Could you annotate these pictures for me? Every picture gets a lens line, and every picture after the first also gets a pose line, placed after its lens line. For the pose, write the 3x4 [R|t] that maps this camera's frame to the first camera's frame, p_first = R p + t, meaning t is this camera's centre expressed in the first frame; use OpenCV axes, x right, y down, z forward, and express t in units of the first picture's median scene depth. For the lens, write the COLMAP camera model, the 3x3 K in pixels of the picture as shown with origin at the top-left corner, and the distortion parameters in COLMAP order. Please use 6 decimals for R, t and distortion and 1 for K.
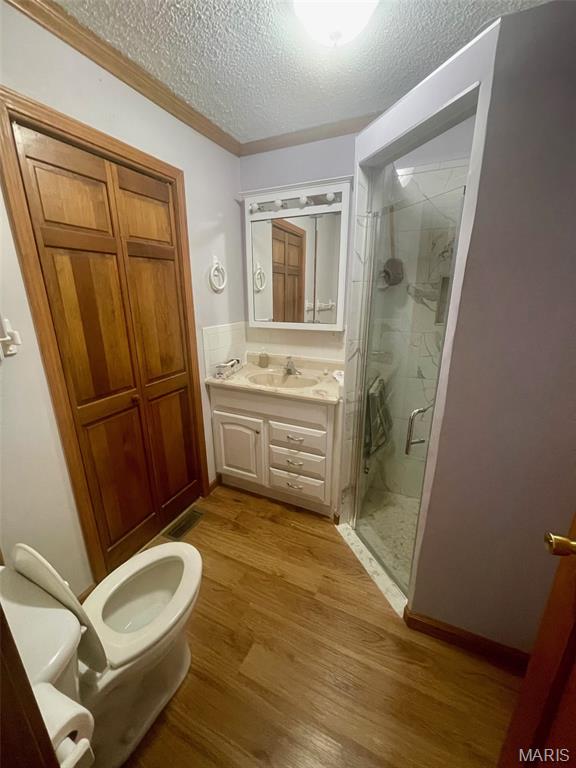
lens RADIAL K [[310.9, 0, 285.7], [0, 310.9, 384.6], [0, 0, 1]] dist [0.000413, 0.000109]
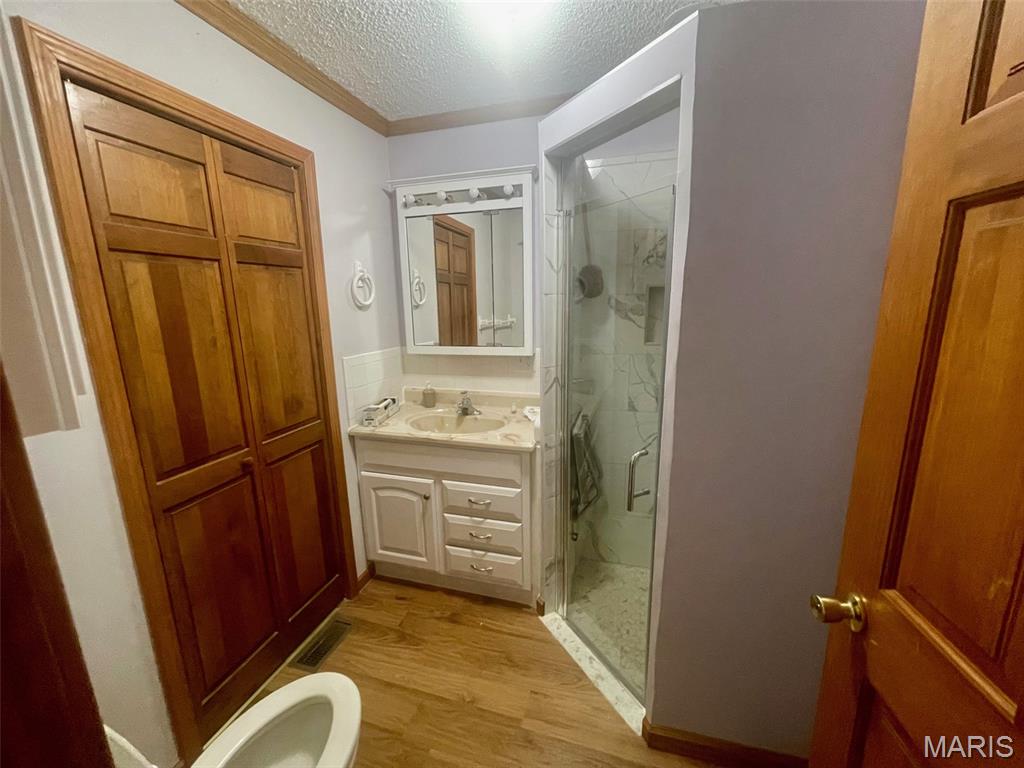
lens RADIAL K [[414.5, 0, 510.1], [0, 414.5, 389.2], [0, 0, 1]] dist [0.000413, 0.000109]
pose [[0.987924, -0.045507, 0.148103, -0.033781], [0.057985, 0.995022, -0.081051, -0.008997], [-0.143677, 0.088660, 0.985645, -0.004403]]
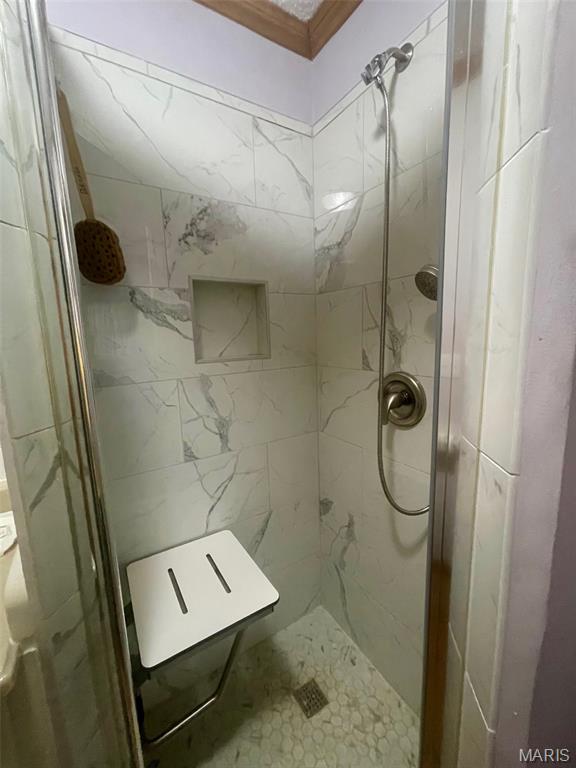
lens RADIAL K [[310.9, 0, 284.8], [0, 310.9, 383.5], [0, 0, 1]] dist [0.000413, 0.000109]
pose [[0.549198, -0.139153, 0.824025, 0.108204], [0.268542, 0.963129, -0.016335, -0.111934], [-0.791370, 0.230257, 0.566318, 0.607885]]
